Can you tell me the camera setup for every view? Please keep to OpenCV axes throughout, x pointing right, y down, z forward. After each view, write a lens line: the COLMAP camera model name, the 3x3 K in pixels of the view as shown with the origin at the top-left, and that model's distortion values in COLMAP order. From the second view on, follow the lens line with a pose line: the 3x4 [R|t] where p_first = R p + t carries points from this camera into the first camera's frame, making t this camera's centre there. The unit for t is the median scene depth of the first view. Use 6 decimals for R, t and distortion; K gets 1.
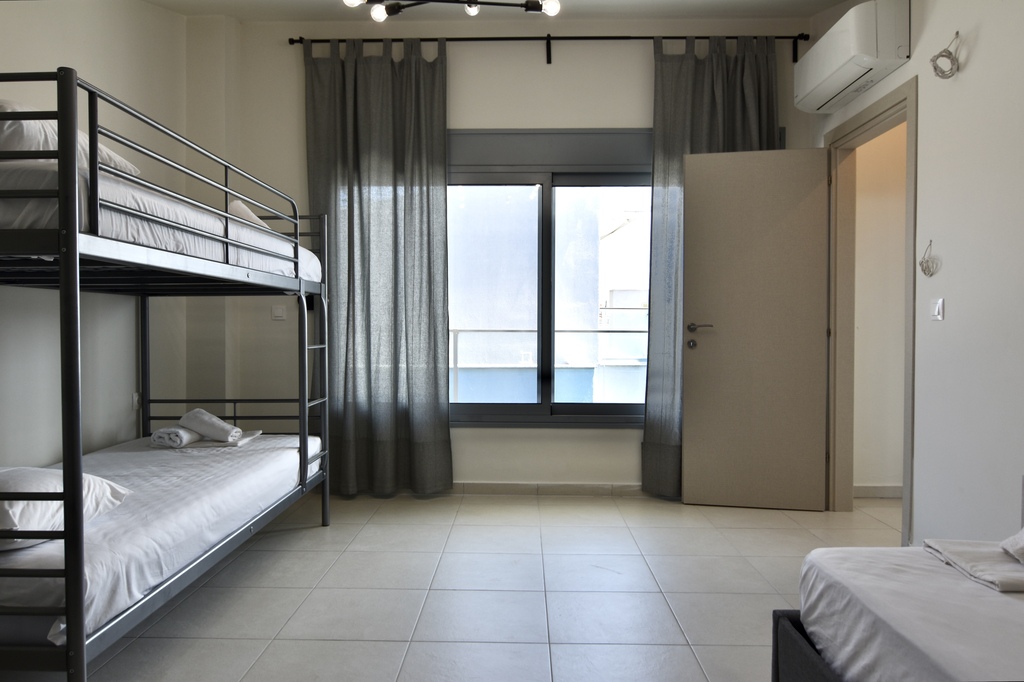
lens RADIAL K [[681.1, 0, 512.0], [0, 681.1, 341.0], [0, 0, 1]] dist [0.001104, 0.000339]
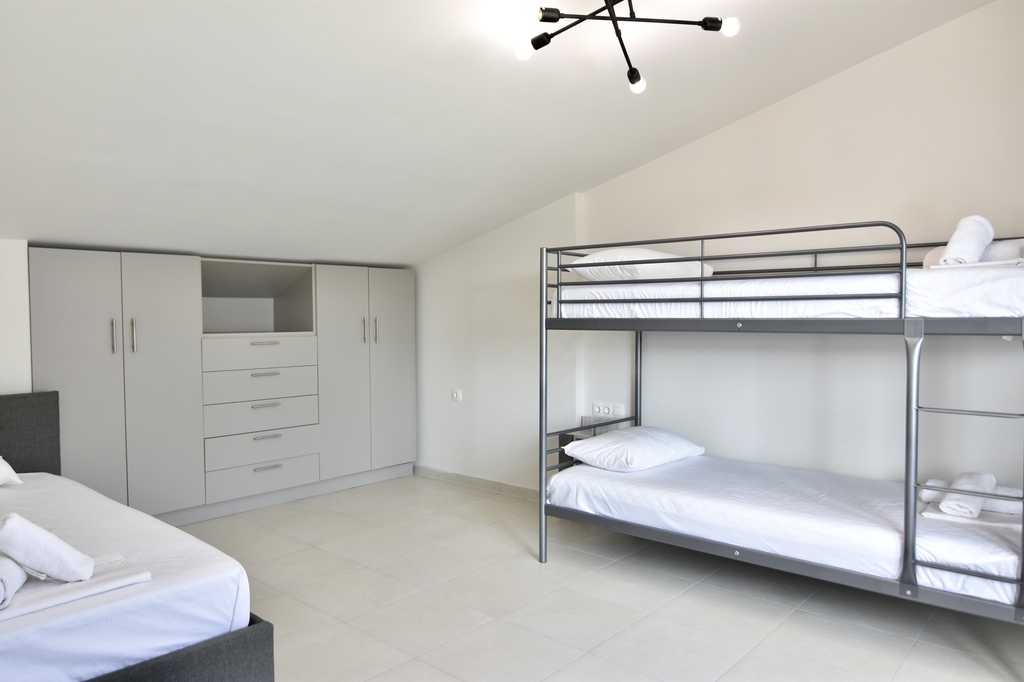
lens RADIAL K [[729.4, 0, 512.0], [0, 729.4, 341.0], [0, 0, 1]] dist [-0.001368, -0.030870]
pose [[-0.638576, 0.032371, -0.768878, 1.069361], [-0.013963, 0.998463, 0.053633, -0.181327], [0.769432, 0.044984, -0.637142, 2.061999]]
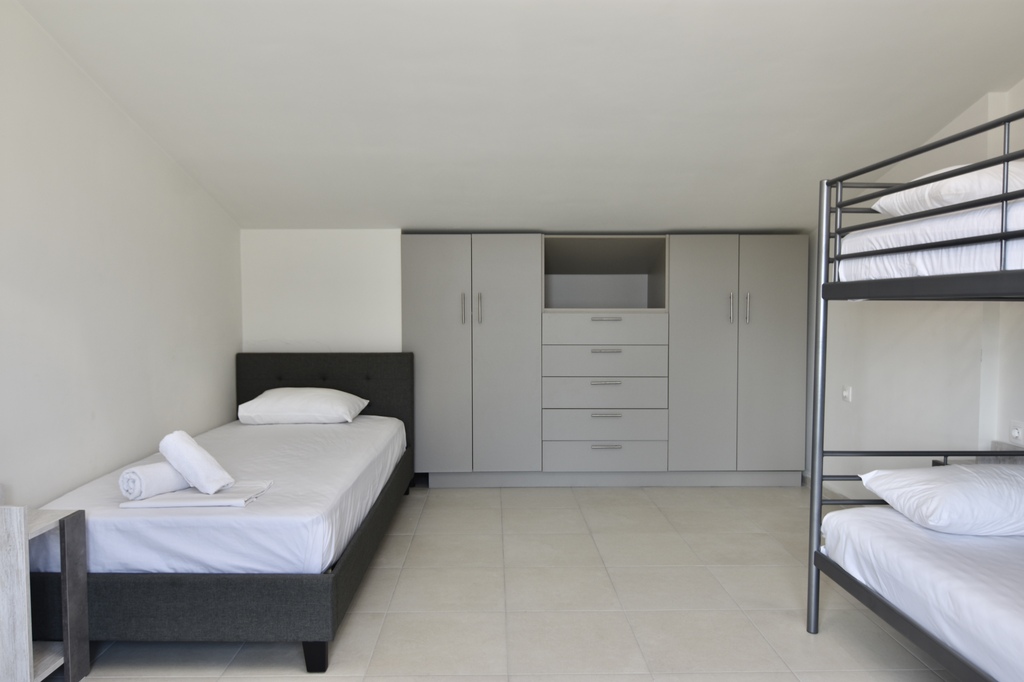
lens RADIAL K [[713.6, 0, 491.4], [0, 713.6, 343.6], [0, 0, 1]] dist [0.000492, -0.029389]
pose [[-0.999775, 0.003316, -0.020971, 0.118131], [0.001737, 0.997191, 0.074879, -0.125113], [0.021161, 0.074825, -0.996972, 2.191850]]
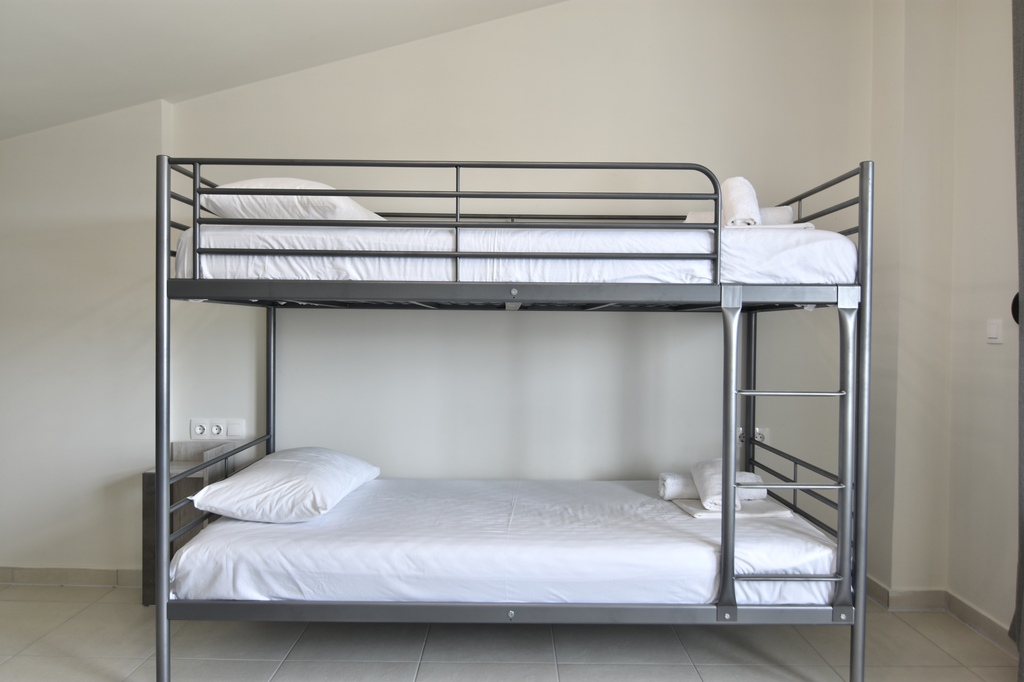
lens RADIAL K [[702.2, 0, 512.0], [0, 702.2, 341.0], [0, 0, 1]] dist [0.001825, -0.020727]
pose [[0.034982, 0.025798, -0.999055, 0.596498], [-0.031893, 0.999186, 0.024684, -0.083573], [0.998879, 0.031000, 0.035777, 1.356753]]
